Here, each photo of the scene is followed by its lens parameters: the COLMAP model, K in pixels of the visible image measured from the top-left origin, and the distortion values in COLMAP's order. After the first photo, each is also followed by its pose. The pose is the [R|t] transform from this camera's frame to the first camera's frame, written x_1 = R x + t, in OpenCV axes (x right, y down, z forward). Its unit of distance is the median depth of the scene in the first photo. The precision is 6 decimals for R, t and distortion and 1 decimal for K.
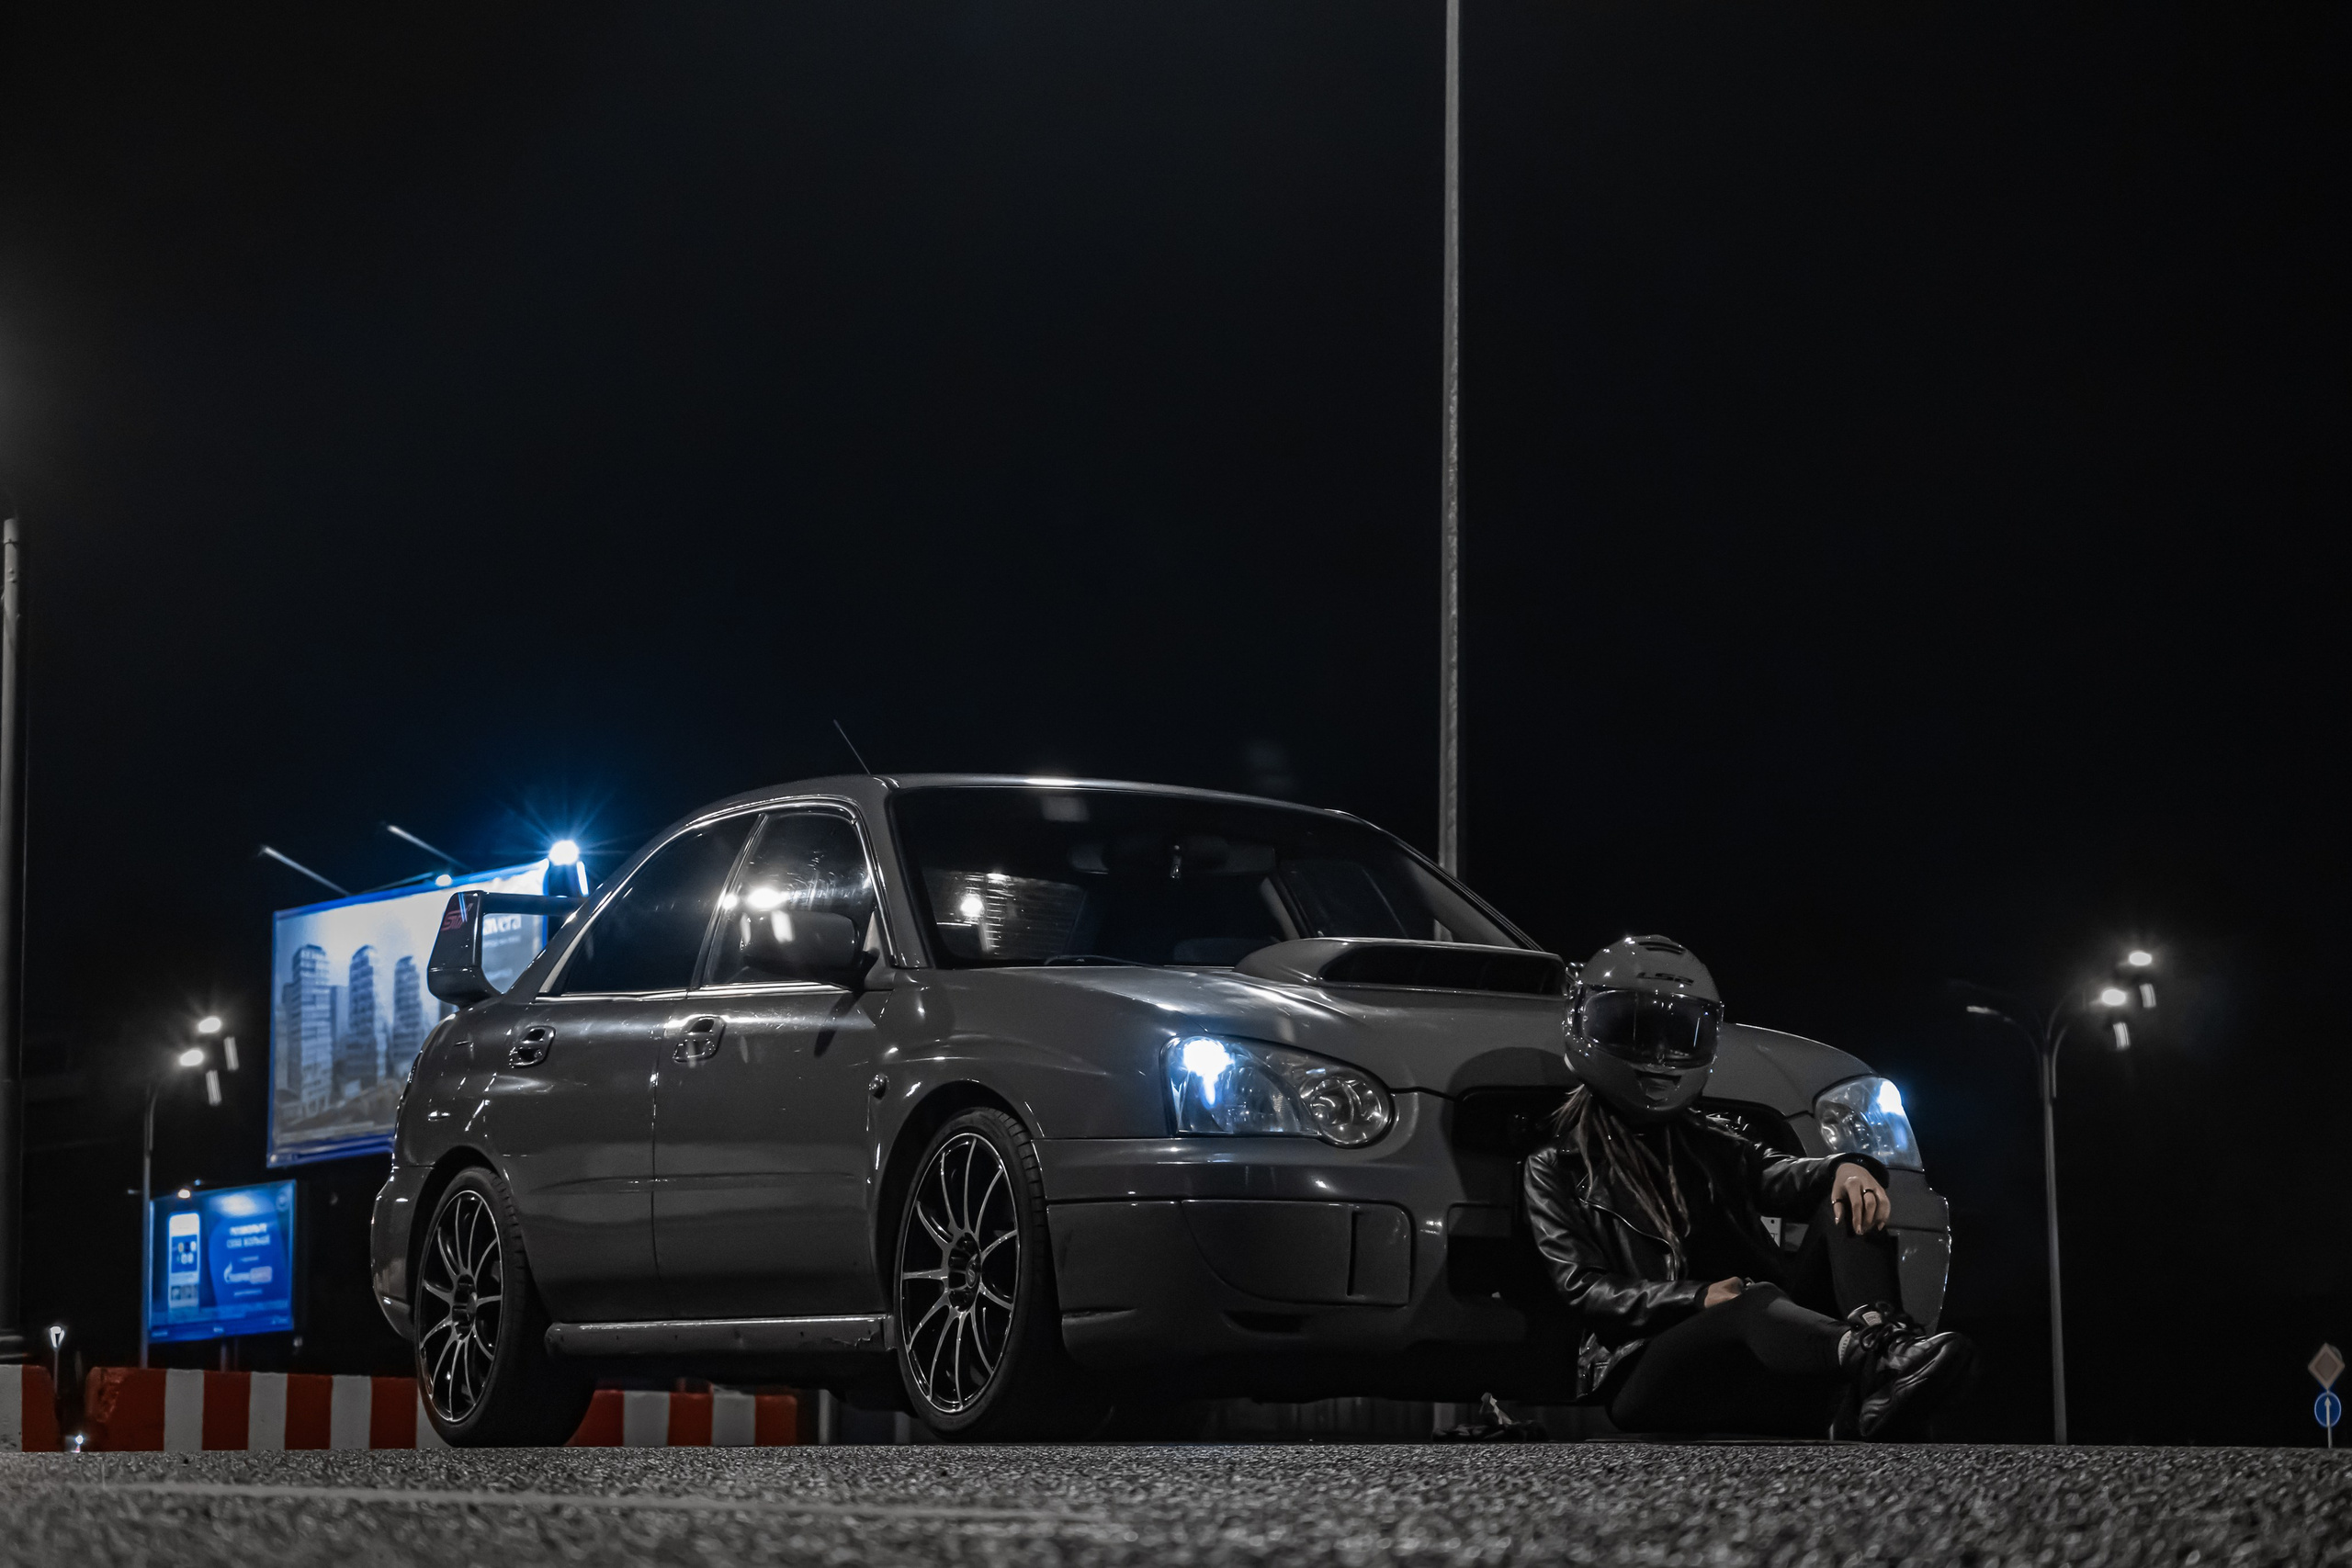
lens RADIAL K [[5886.5, 0, 1176.0], [0, 5886.5, 784.0], [0, 0, 1]] dist [0.105106, -0.271619]
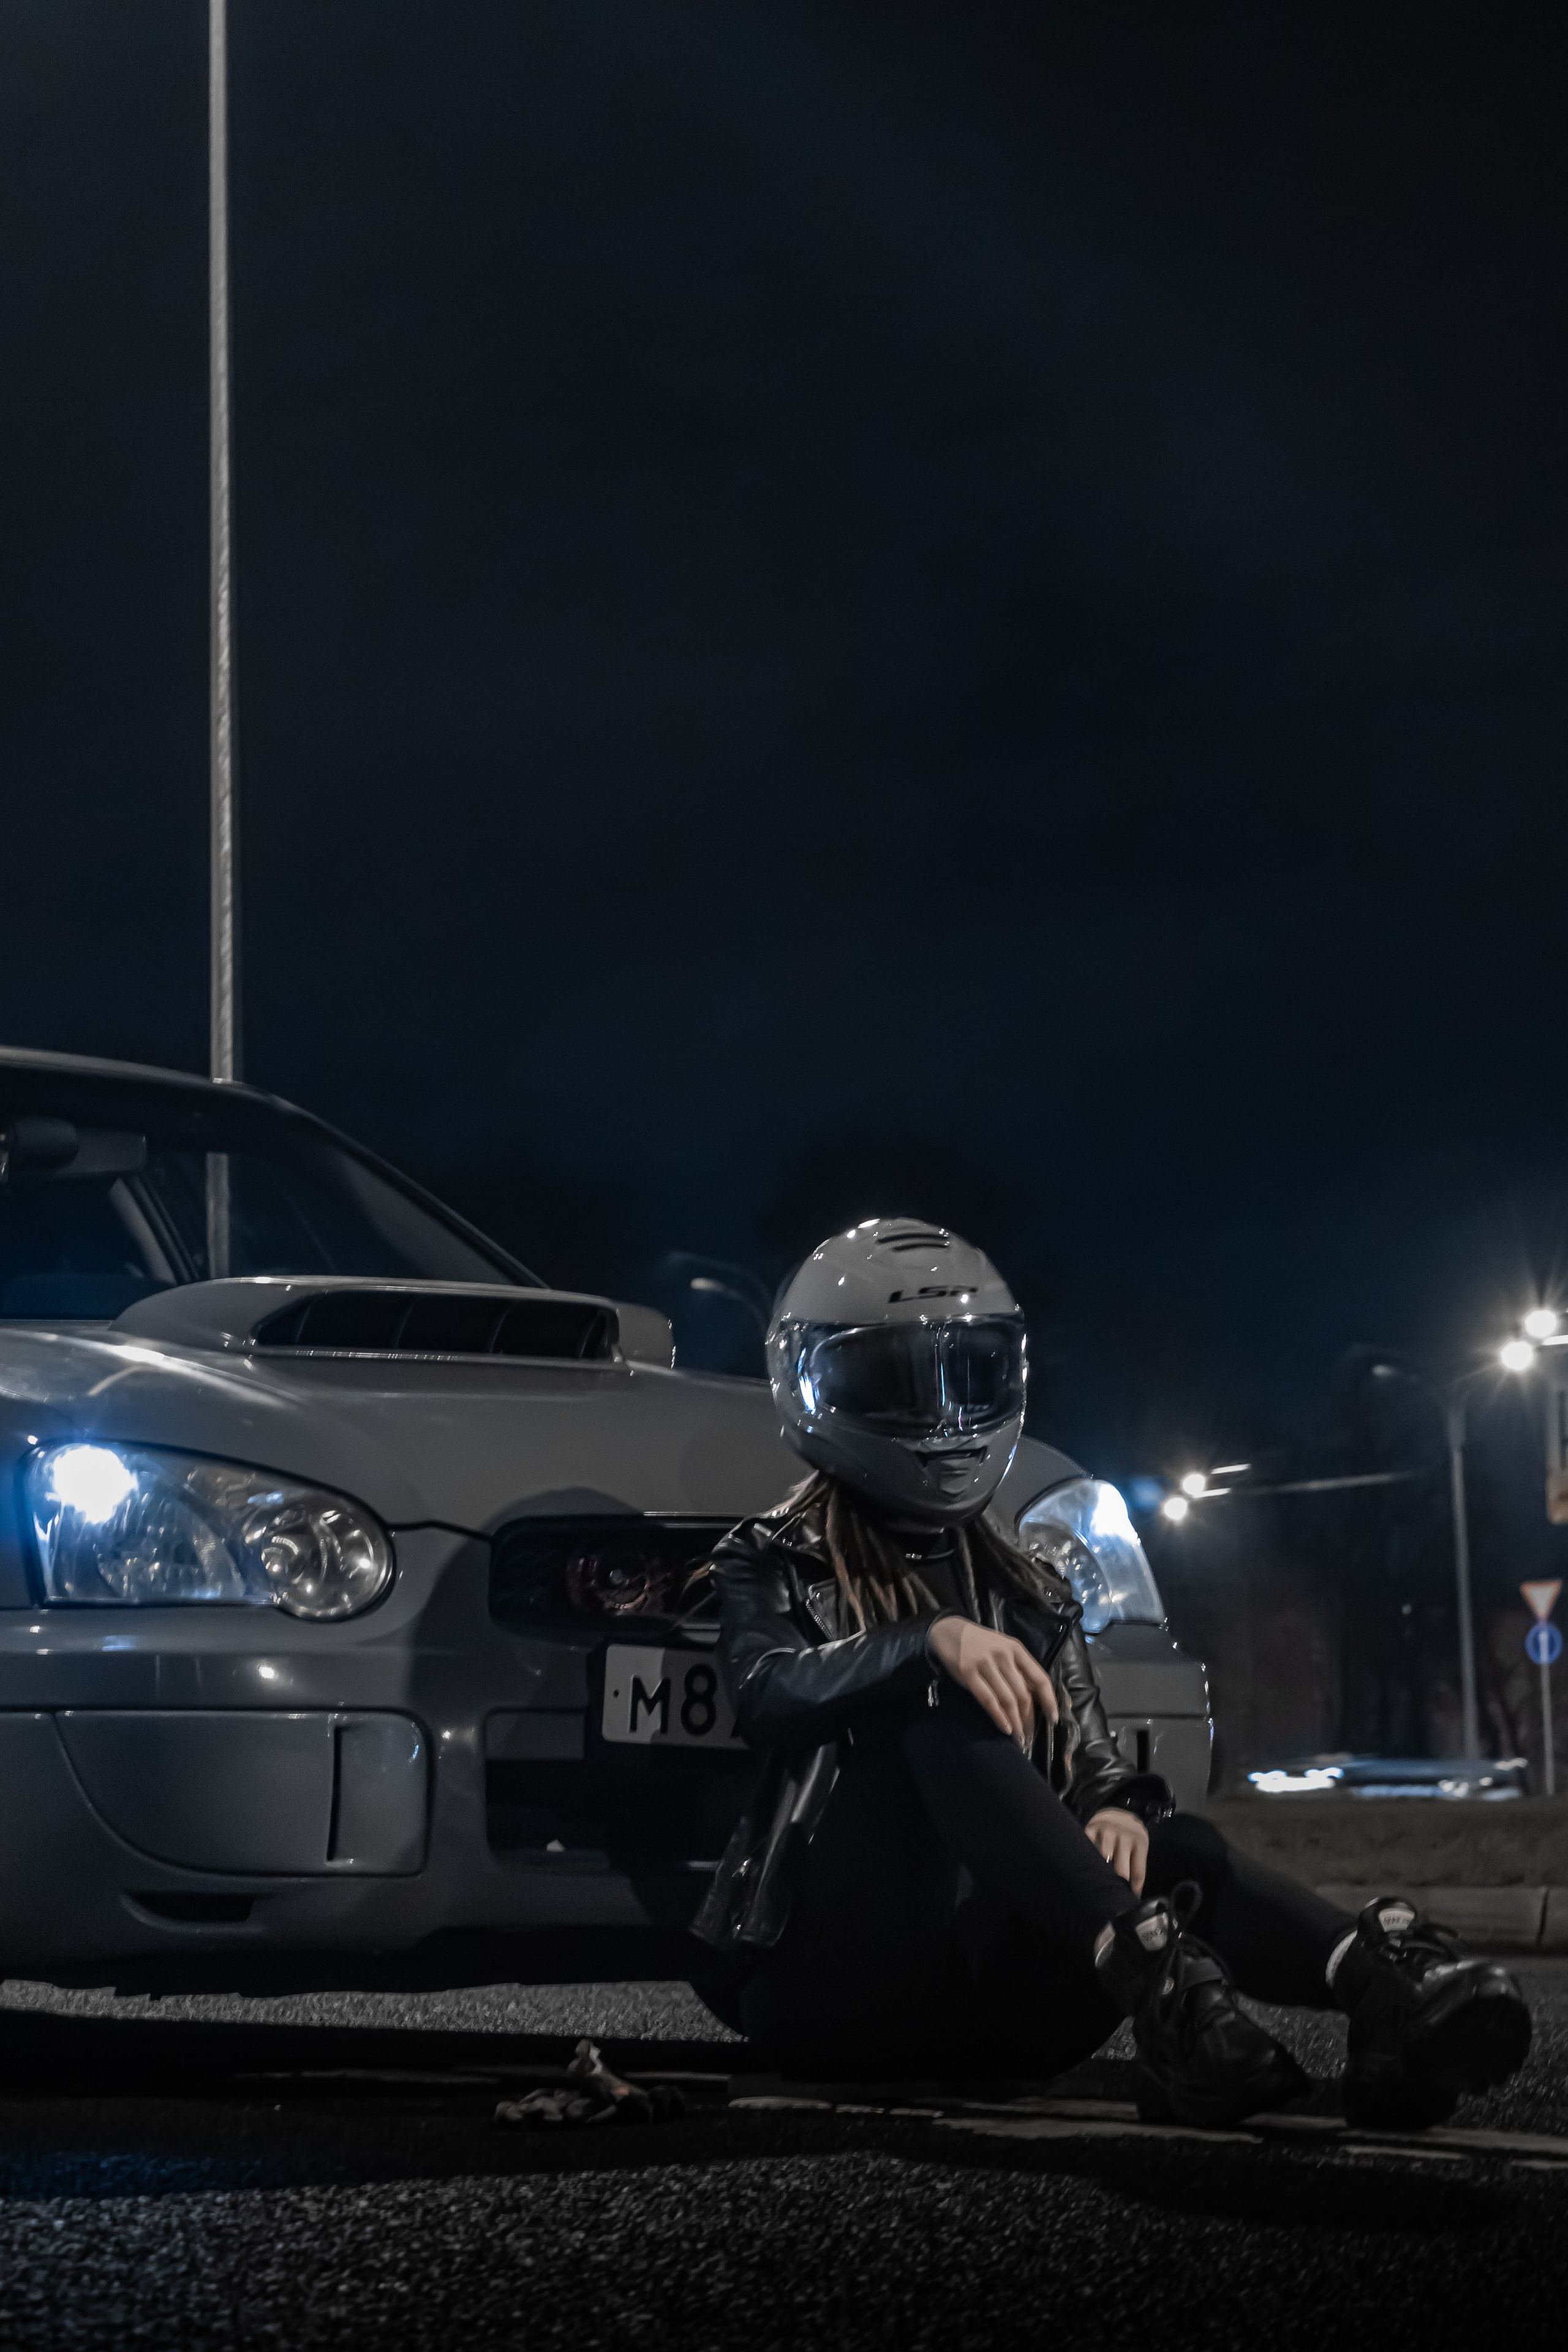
lens RADIAL K [[5887.1, 0, 784.0], [0, 5887.1, 1176.0], [0, 0, 1]] dist [0.105106, -0.271619]
pose [[0.987388, -0.005336, 0.158229, -0.020997], [0.001999, 0.999772, 0.021239, 0.001315], [-0.158306, -0.020654, 0.987174, 0.371036]]
